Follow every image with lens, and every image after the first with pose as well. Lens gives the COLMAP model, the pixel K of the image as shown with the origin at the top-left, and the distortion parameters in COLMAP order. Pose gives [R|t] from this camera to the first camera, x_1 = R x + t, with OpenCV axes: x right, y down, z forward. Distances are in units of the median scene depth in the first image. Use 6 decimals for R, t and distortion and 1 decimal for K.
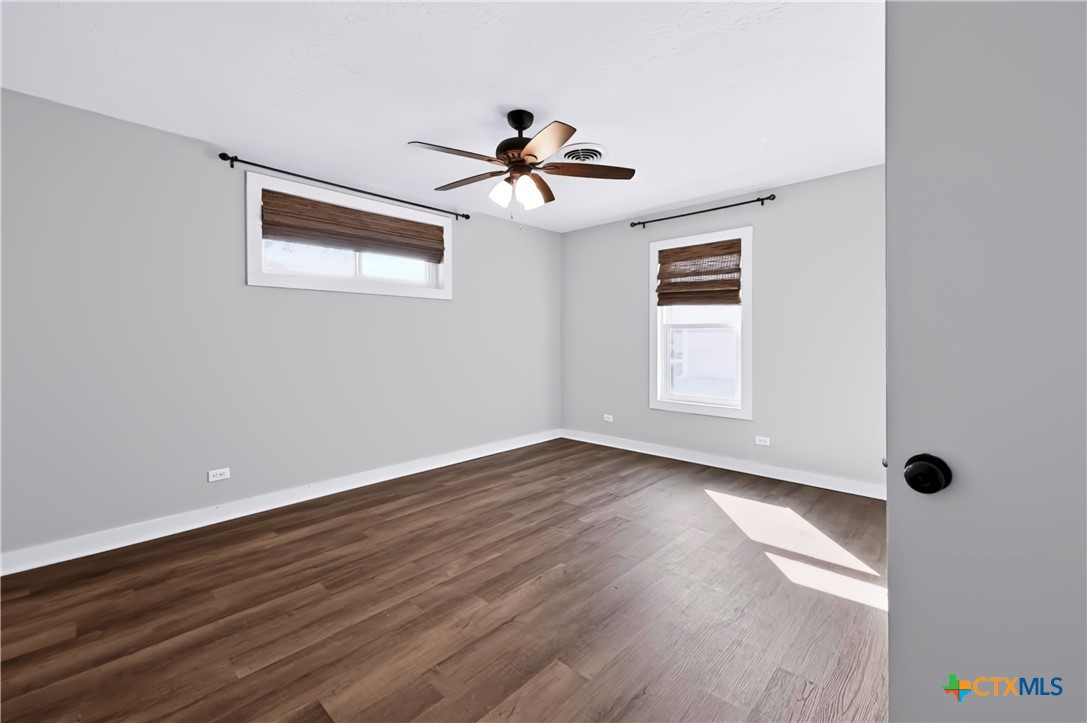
lens RADIAL K [[443.1, 0, 551.5], [0, 443.1, 356.3], [0, 0, 1]] dist [-0.003142, 0.001079]
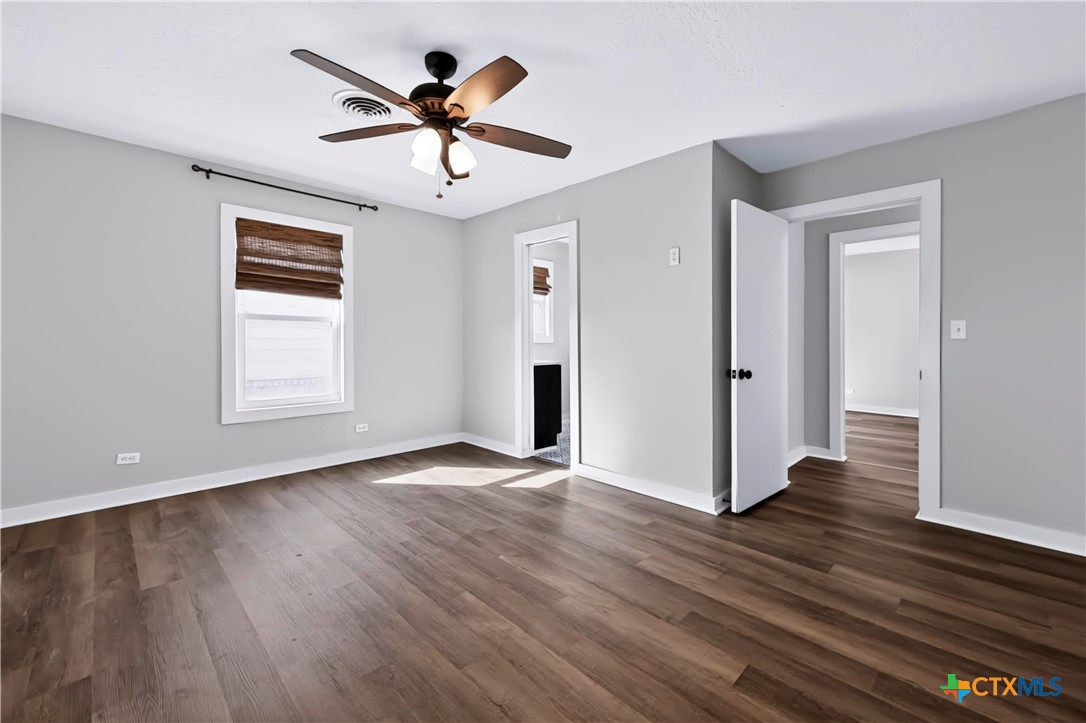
lens RADIAL K [[442.7, 0, 537.0], [0, 442.7, 343.6], [0, 0, 1]] dist [-0.003142, 0.001079]
pose [[0.054717, -0.006283, 0.998482, -0.885177], [0.028700, 0.999577, 0.004717, -0.012178], [-0.998089, 0.028398, 0.054875, 0.779011]]
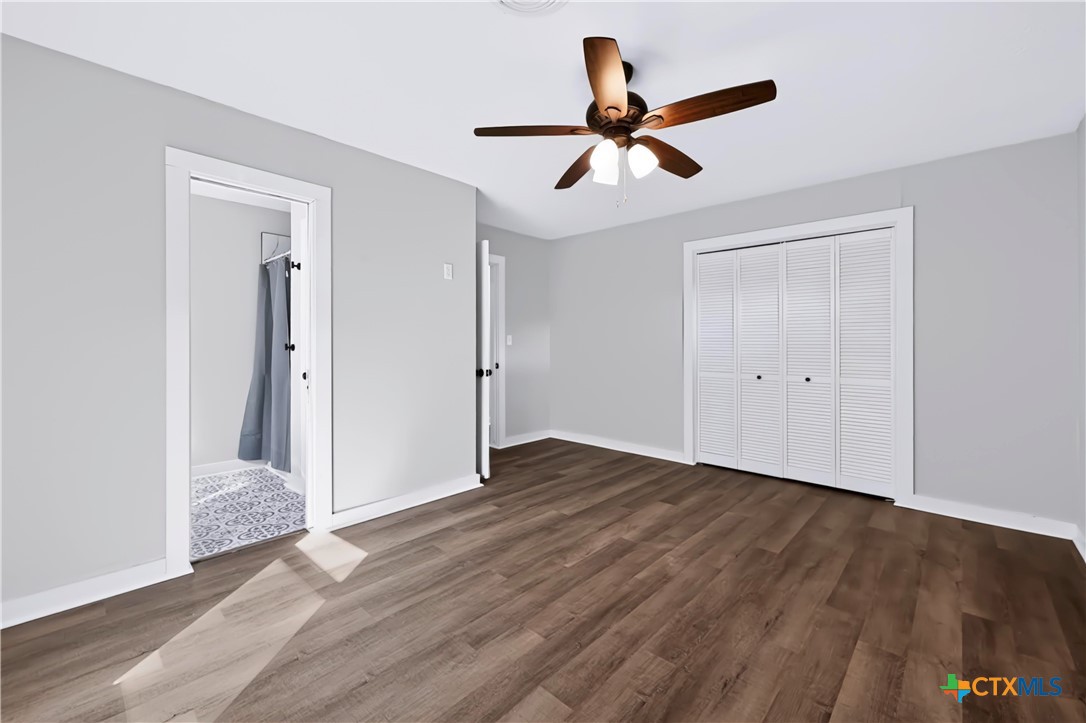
lens RADIAL K [[442.7, 0, 546.3], [0, 442.7, 340.0], [0, 0, 1]] dist [-0.003142, 0.001079]
pose [[-0.999929, 0.001336, 0.011838, 0.054769], [0.001632, 0.999685, 0.025031, -0.062691], [-0.011801, 0.025048, -0.999617, 1.825670]]
